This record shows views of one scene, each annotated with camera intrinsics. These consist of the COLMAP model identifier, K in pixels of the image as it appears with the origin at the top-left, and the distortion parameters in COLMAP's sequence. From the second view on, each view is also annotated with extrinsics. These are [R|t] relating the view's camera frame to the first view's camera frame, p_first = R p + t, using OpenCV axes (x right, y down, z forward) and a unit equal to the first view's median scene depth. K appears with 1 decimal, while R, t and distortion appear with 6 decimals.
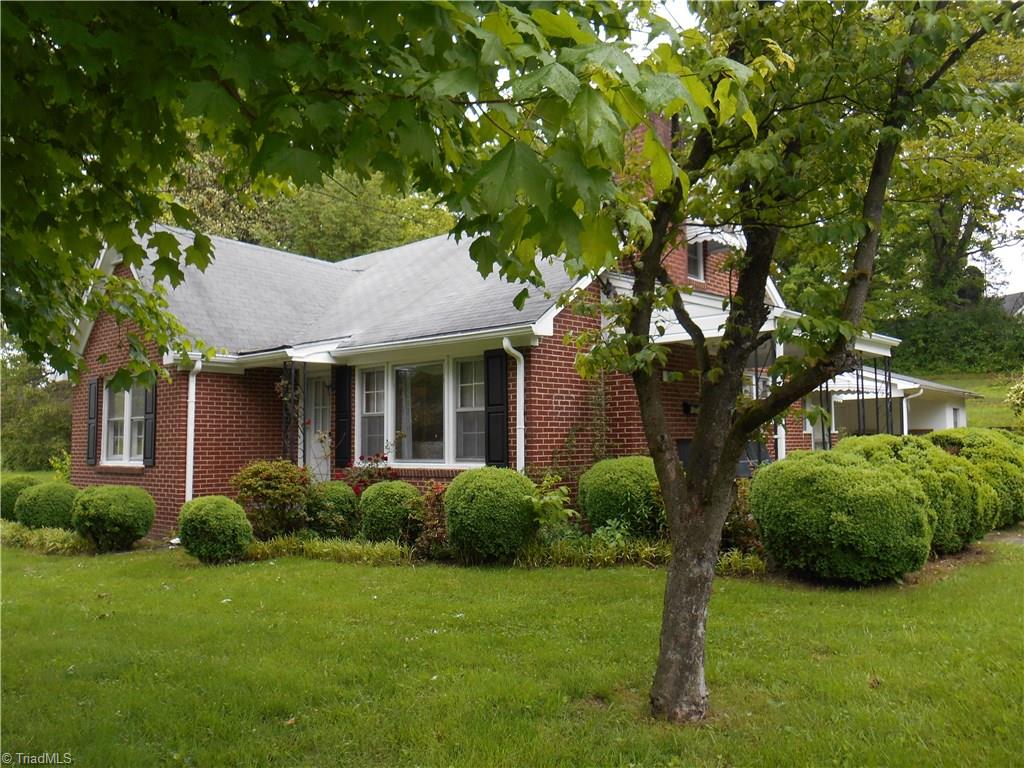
lens RADIAL K [[783.8, 0, 515.9], [0, 783.8, 382.6], [0, 0, 1]] dist [-0.031688, 0.013316]
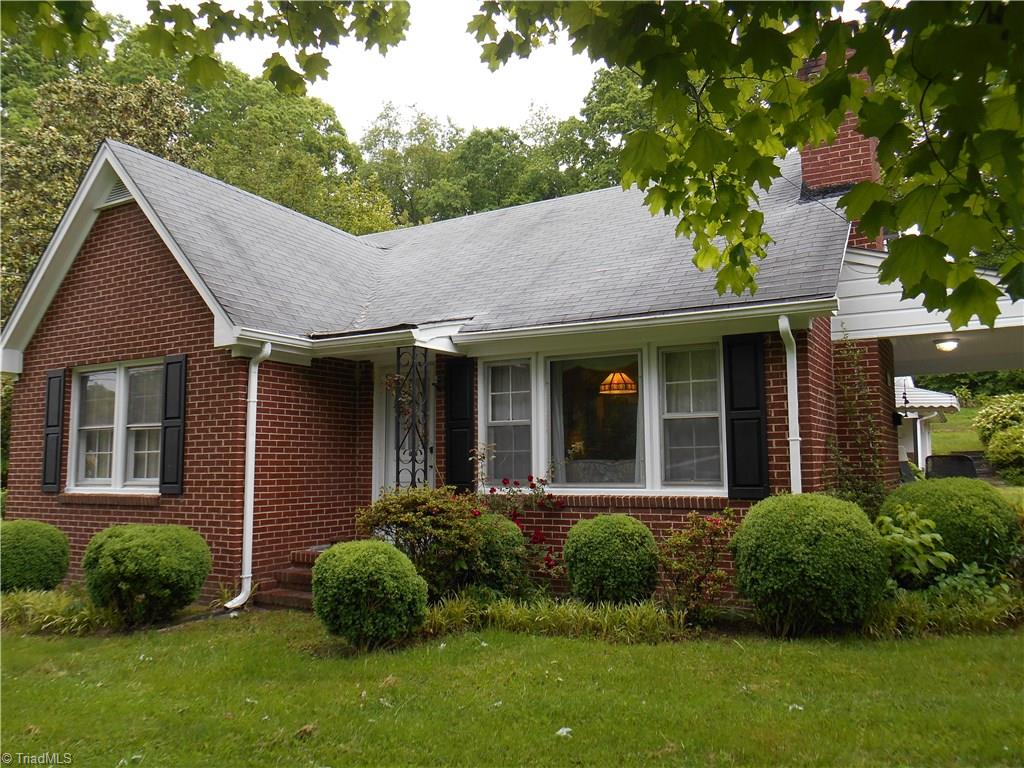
lens RADIAL K [[783.8, 0, 507.6], [0, 783.8, 380.8], [0, 0, 1]] dist [-0.031688, 0.013316]
pose [[0.980199, 0.023521, 0.196613, -0.335609], [-0.016831, 0.999223, -0.035632, 0.027458], [-0.197298, 0.031617, 0.979834, 0.275725]]
